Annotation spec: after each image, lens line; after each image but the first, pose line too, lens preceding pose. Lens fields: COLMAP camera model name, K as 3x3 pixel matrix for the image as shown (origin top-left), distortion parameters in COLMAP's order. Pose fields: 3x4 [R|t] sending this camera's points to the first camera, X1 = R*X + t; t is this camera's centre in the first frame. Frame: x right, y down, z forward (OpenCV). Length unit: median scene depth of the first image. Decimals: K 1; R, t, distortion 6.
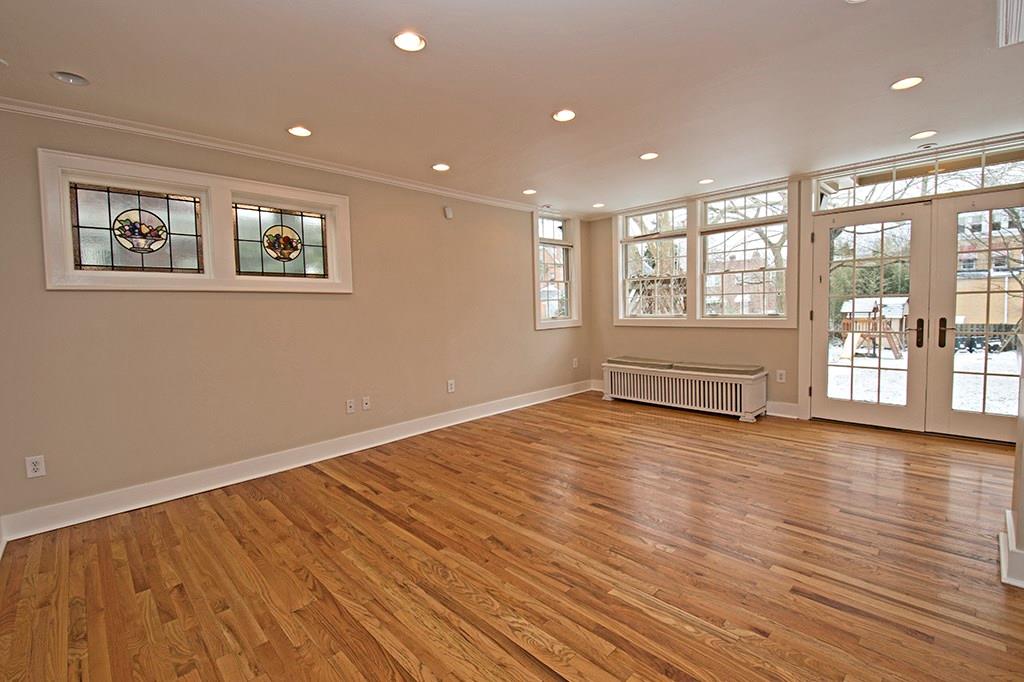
lens RADIAL K [[450.3, 0, 518.8], [0, 450.3, 338.0], [0, 0, 1]] dist [-0.026975, -0.005132]
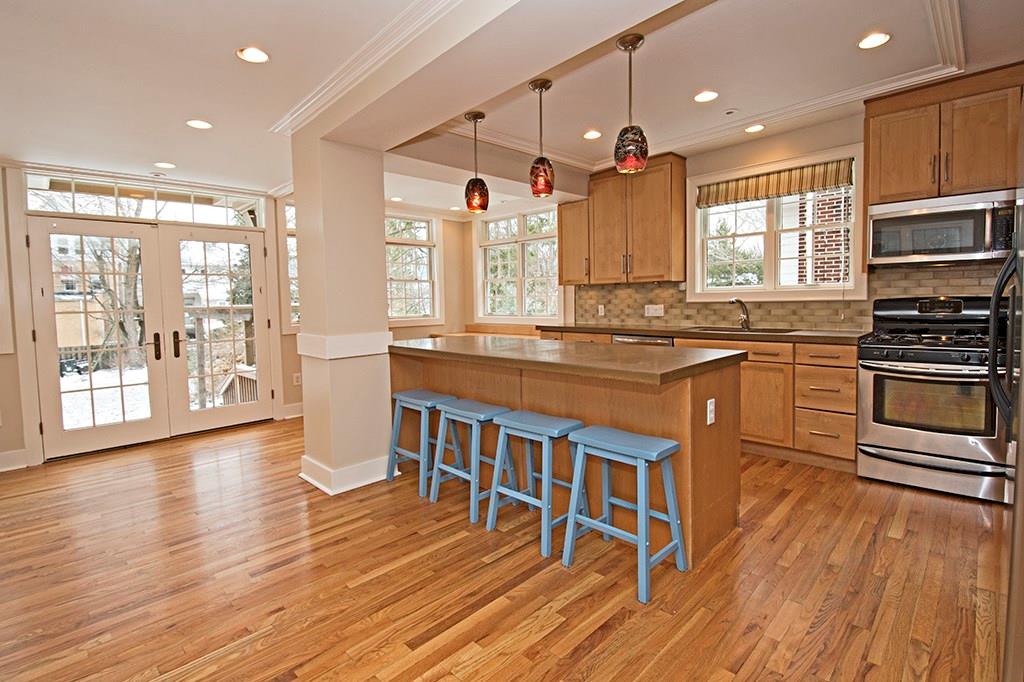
lens RADIAL K [[476.1, 0, 510.6], [0, 476.1, 337.7], [0, 0, 1]] dist [-0.021038, -0.002149]
pose [[-0.017013, -0.044947, 0.998845, -0.244218], [0.100886, 0.993814, 0.046439, 0.000929], [-0.994753, 0.101559, -0.012374, 0.153820]]
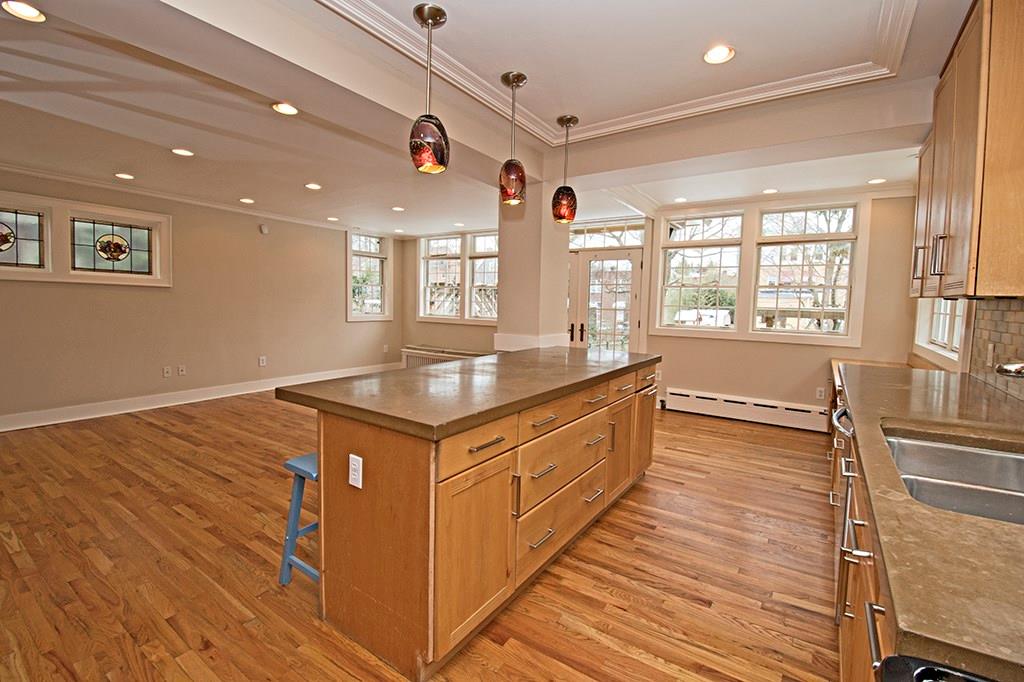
lens RADIAL K [[450.3, 0, 549.8], [0, 450.3, 332.6], [0, 0, 1]] dist [-0.026975, -0.005132]
pose [[0.967955, 0.037864, 0.248251, 0.387577], [-0.036342, 0.999282, -0.010712, 0.008459], [-0.248479, 0.001347, 0.968636, -0.539150]]
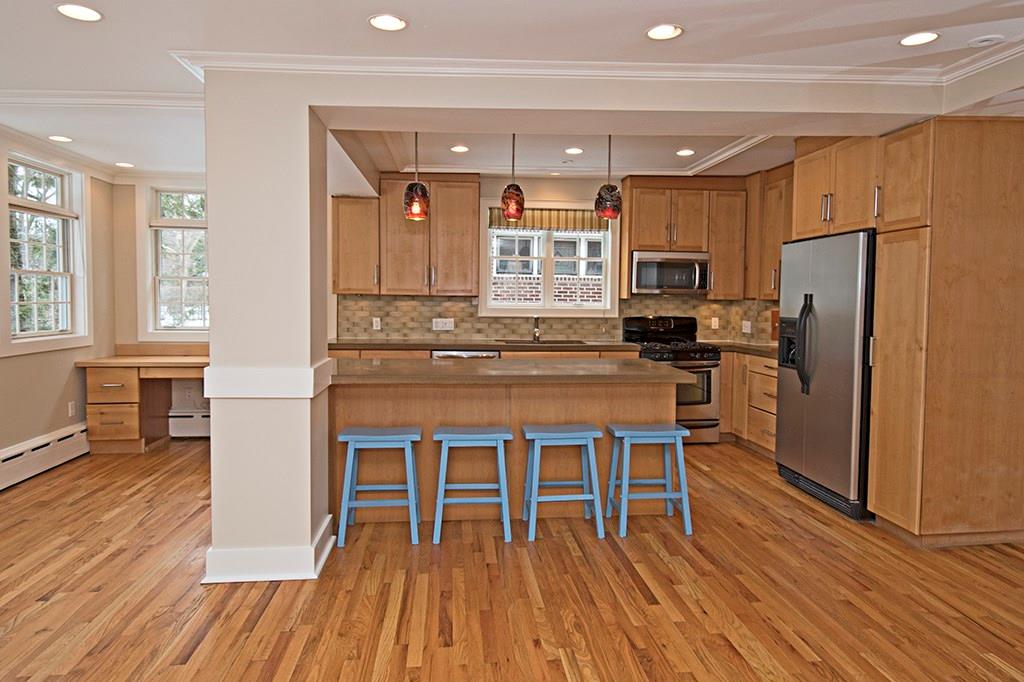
lens RADIAL K [[625.7, 0, 517.1], [0, 625.7, 332.5], [0, 0, 1]] dist [0.003729, -0.000624]
pose [[-0.789541, -0.010345, 0.613610, -0.138246], [0.062599, 0.993285, 0.097293, -0.094761], [-0.610497, 0.115228, -0.783592, 0.880886]]
